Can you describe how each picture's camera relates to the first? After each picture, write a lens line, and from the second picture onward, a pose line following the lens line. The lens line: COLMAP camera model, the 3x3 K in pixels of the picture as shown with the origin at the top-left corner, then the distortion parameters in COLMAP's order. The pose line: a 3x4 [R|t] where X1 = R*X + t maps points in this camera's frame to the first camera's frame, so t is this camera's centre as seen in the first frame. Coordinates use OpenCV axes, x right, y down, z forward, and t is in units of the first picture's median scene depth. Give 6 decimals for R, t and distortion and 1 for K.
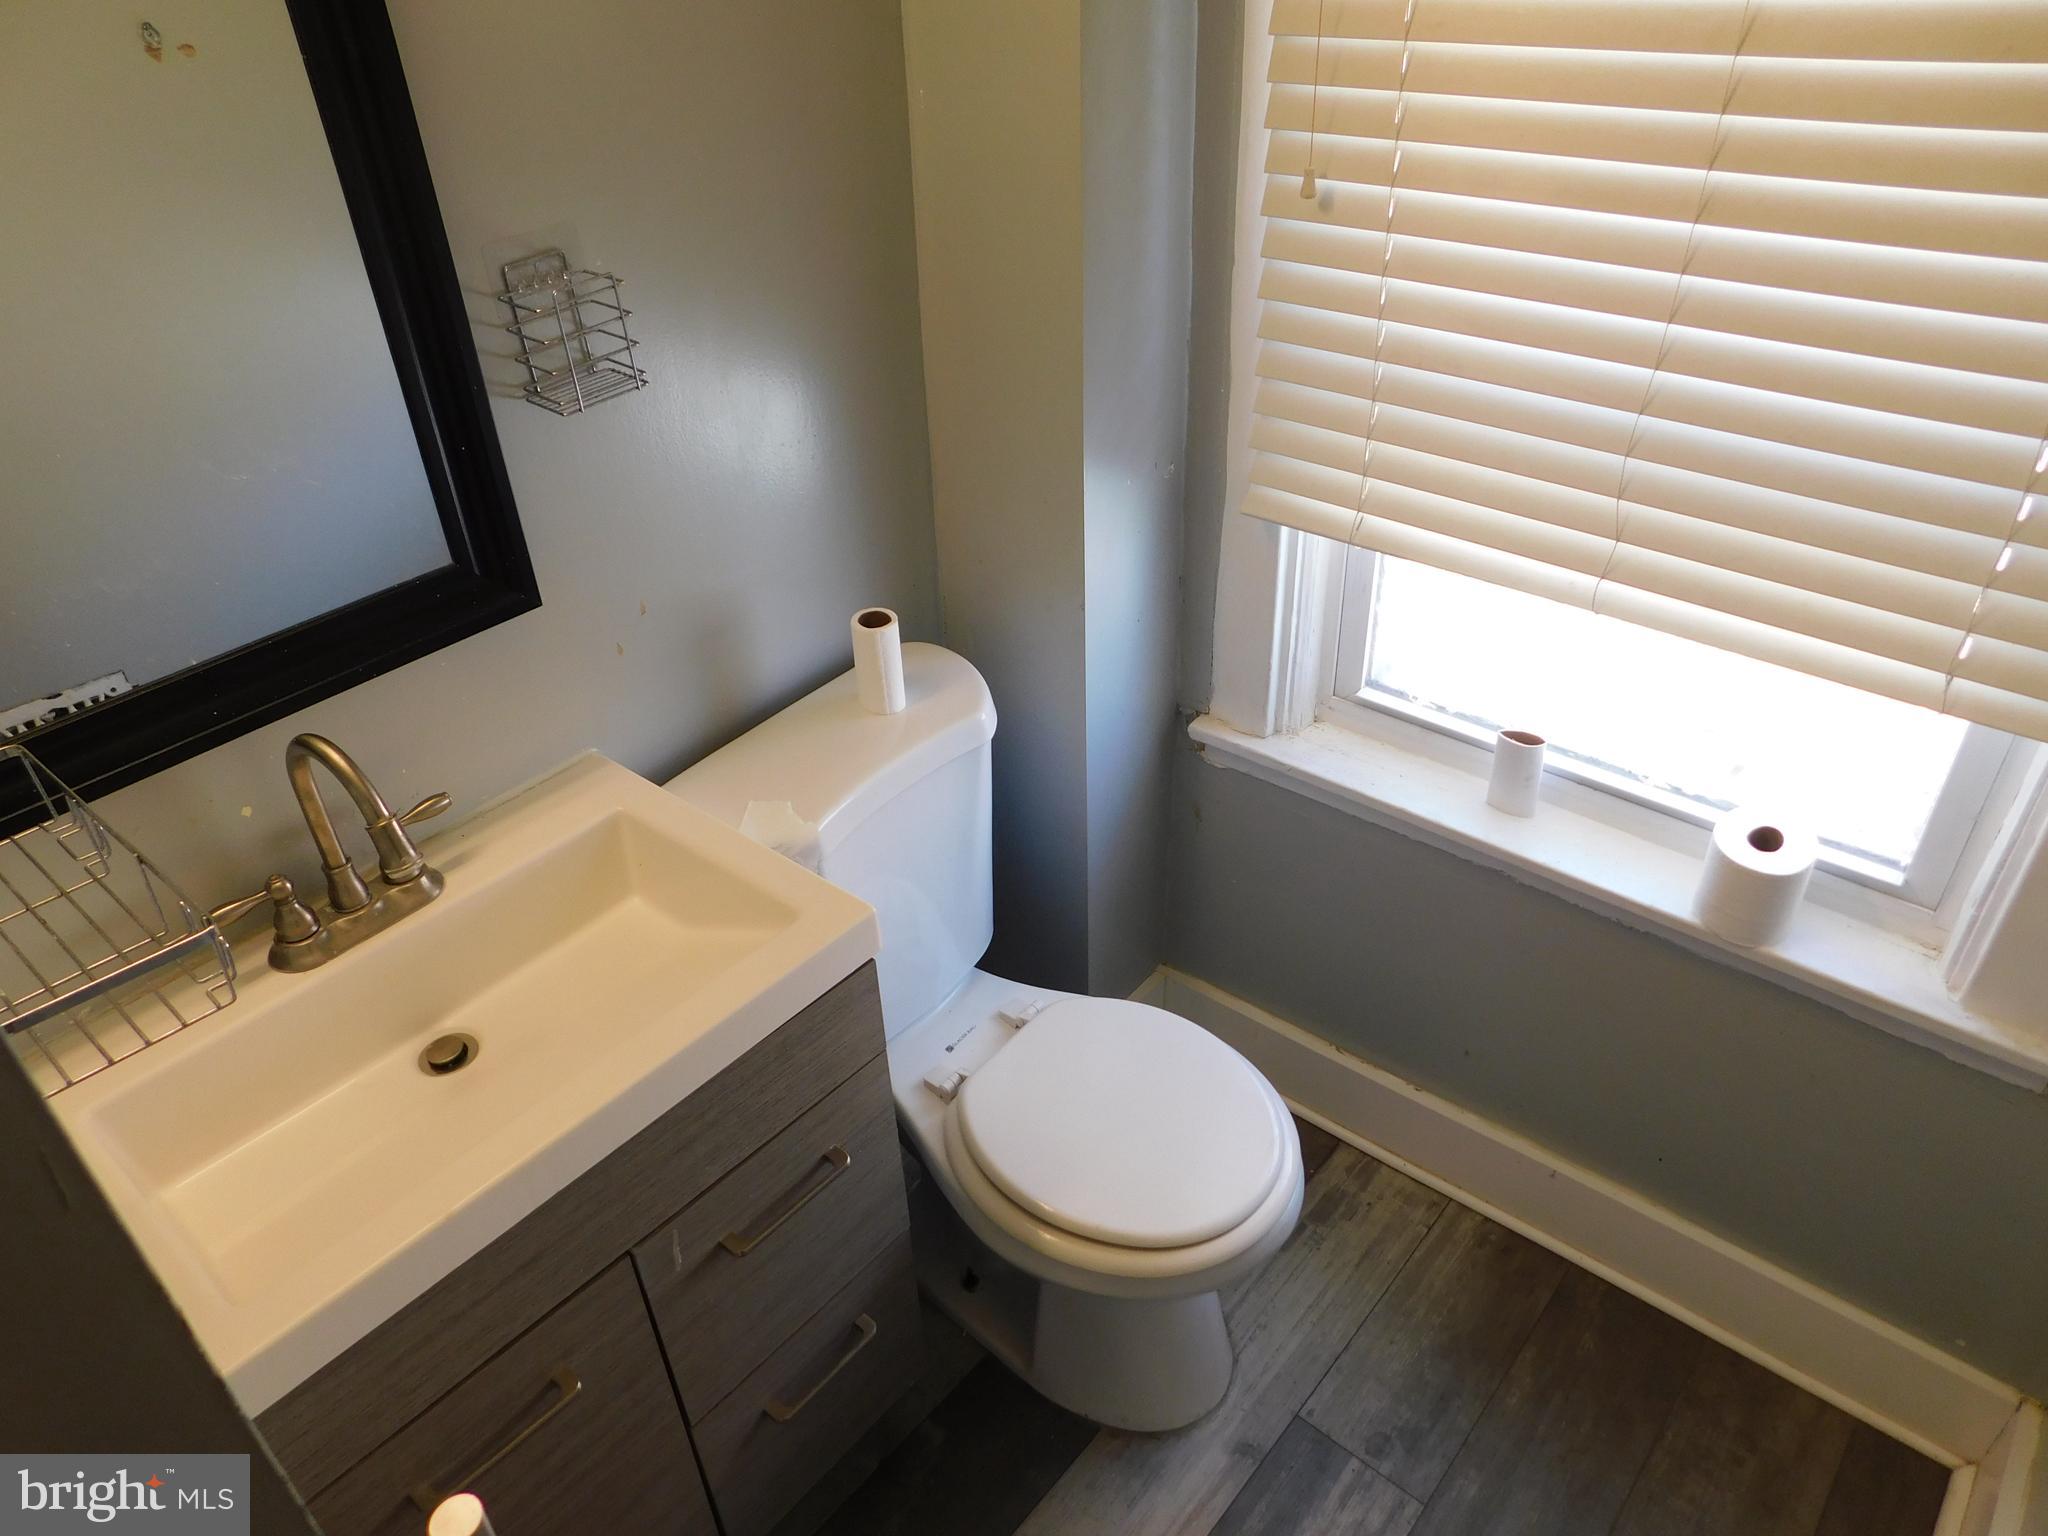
lens RADIAL K [[1369.4, 0, 1029.6], [0, 1369.4, 771.9], [0, 0, 1]] dist [-0.055499, 0.054811]
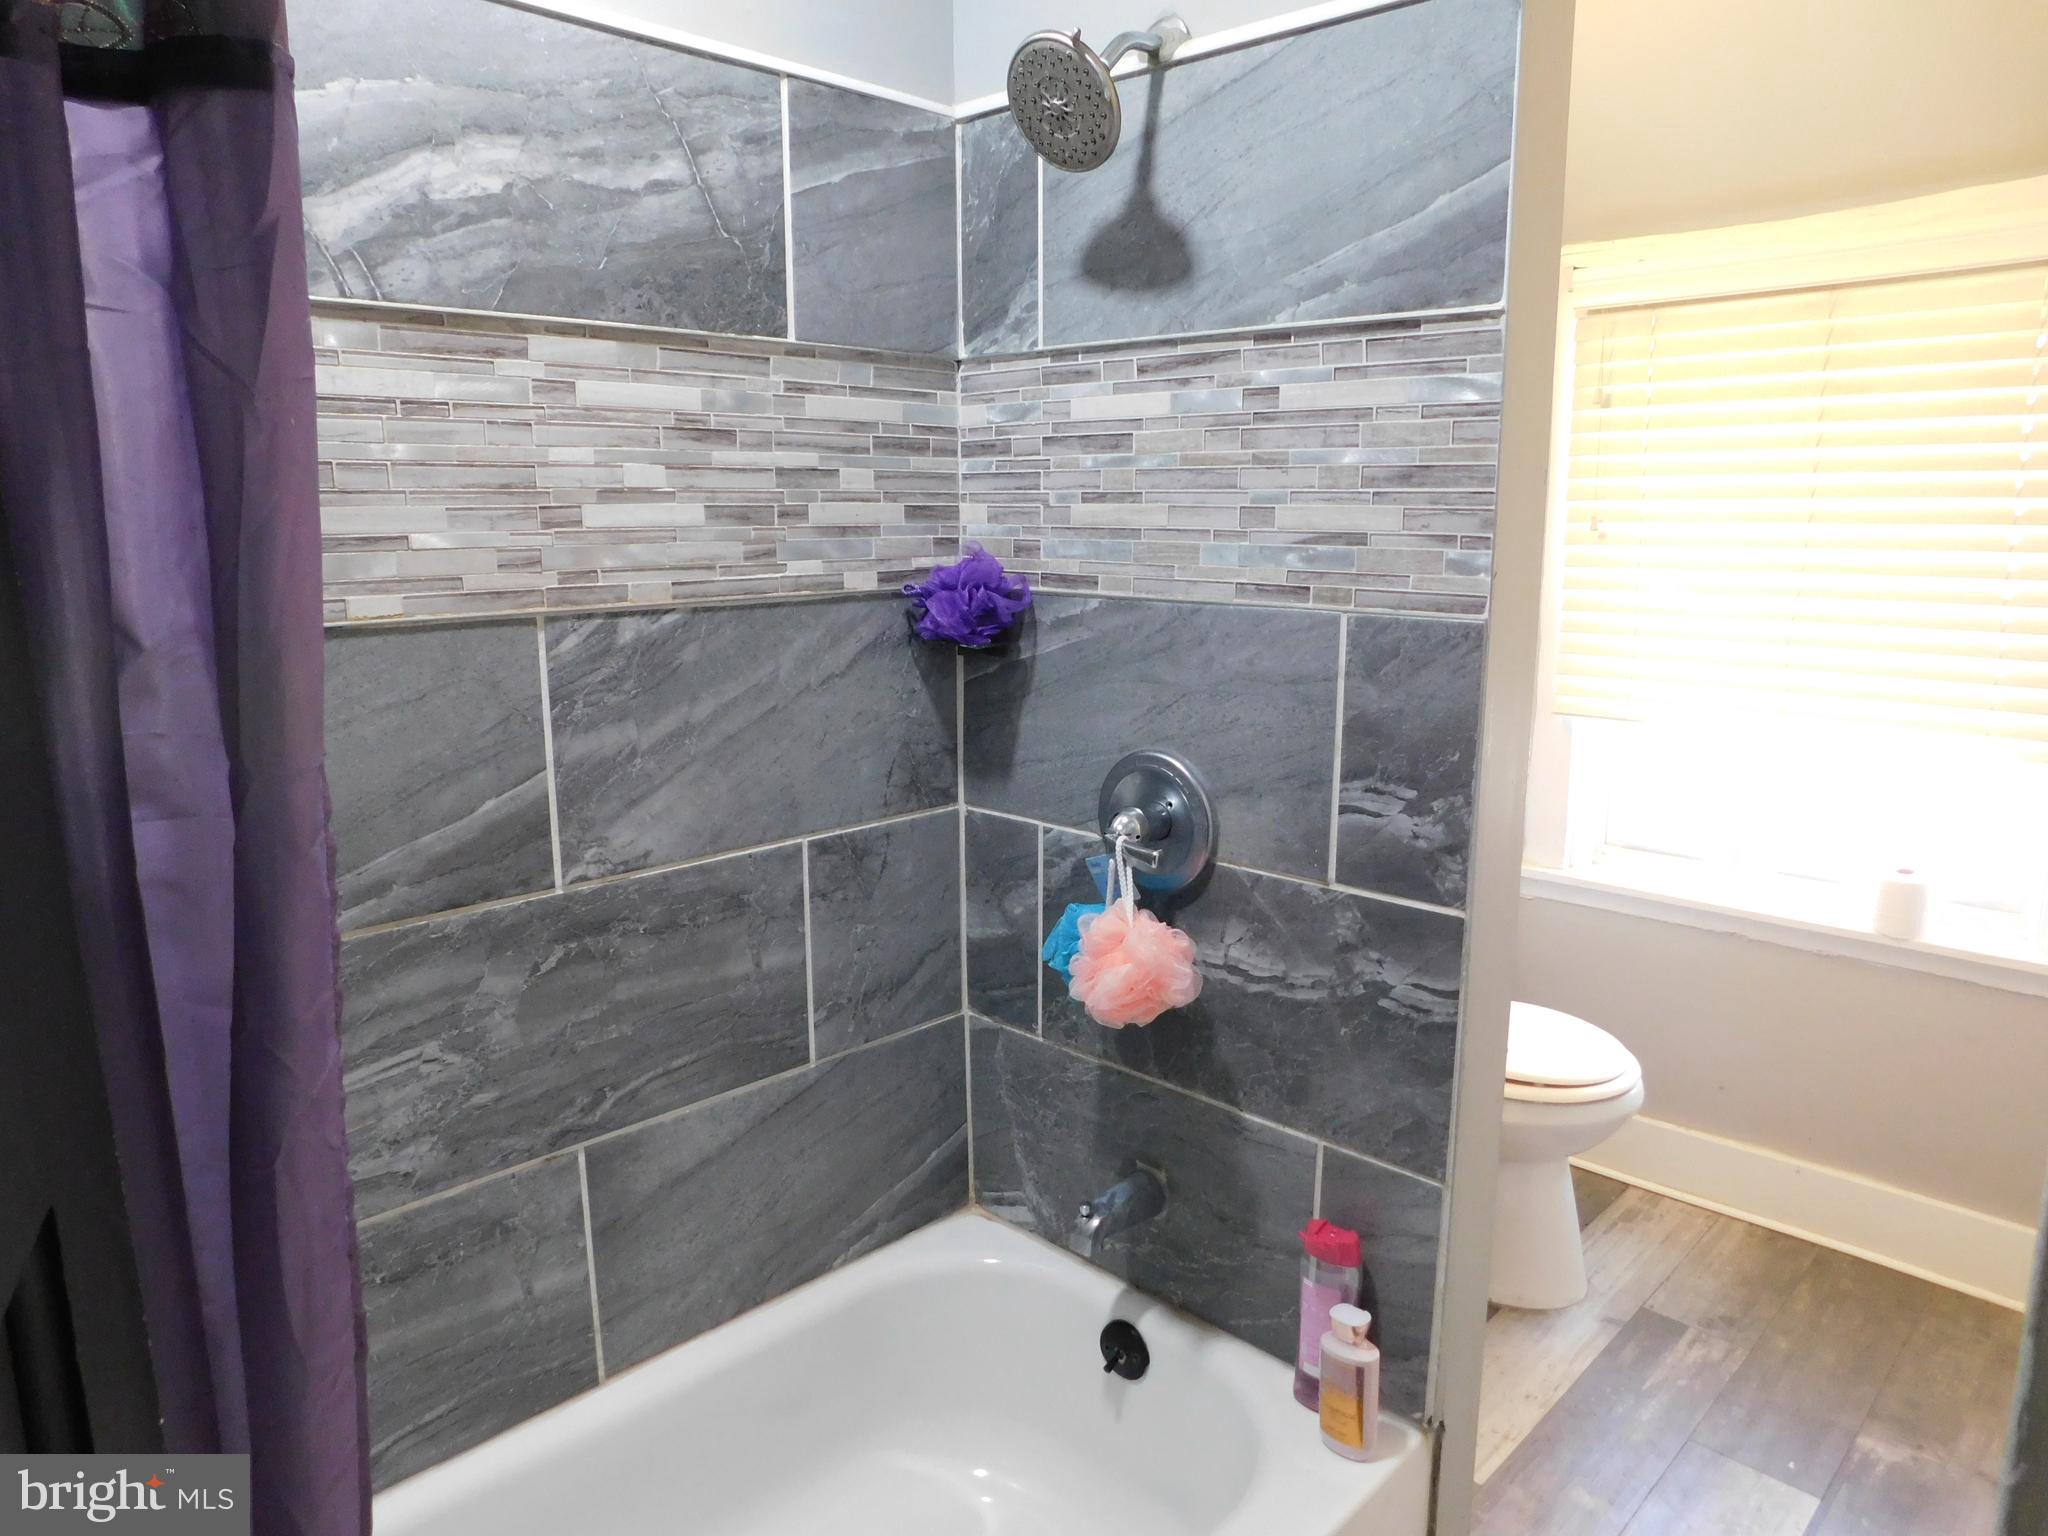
lens RADIAL K [[1369.4, 0, 1019.8], [0, 1369.4, 765.6], [0, 0, 1]] dist [-0.055499, 0.054811]
pose [[0.997484, 0.037361, -0.060253, -0.384728], [-0.058370, 0.915159, -0.398844, 0.560902], [0.040240, 0.401358, 0.915037, -0.535688]]
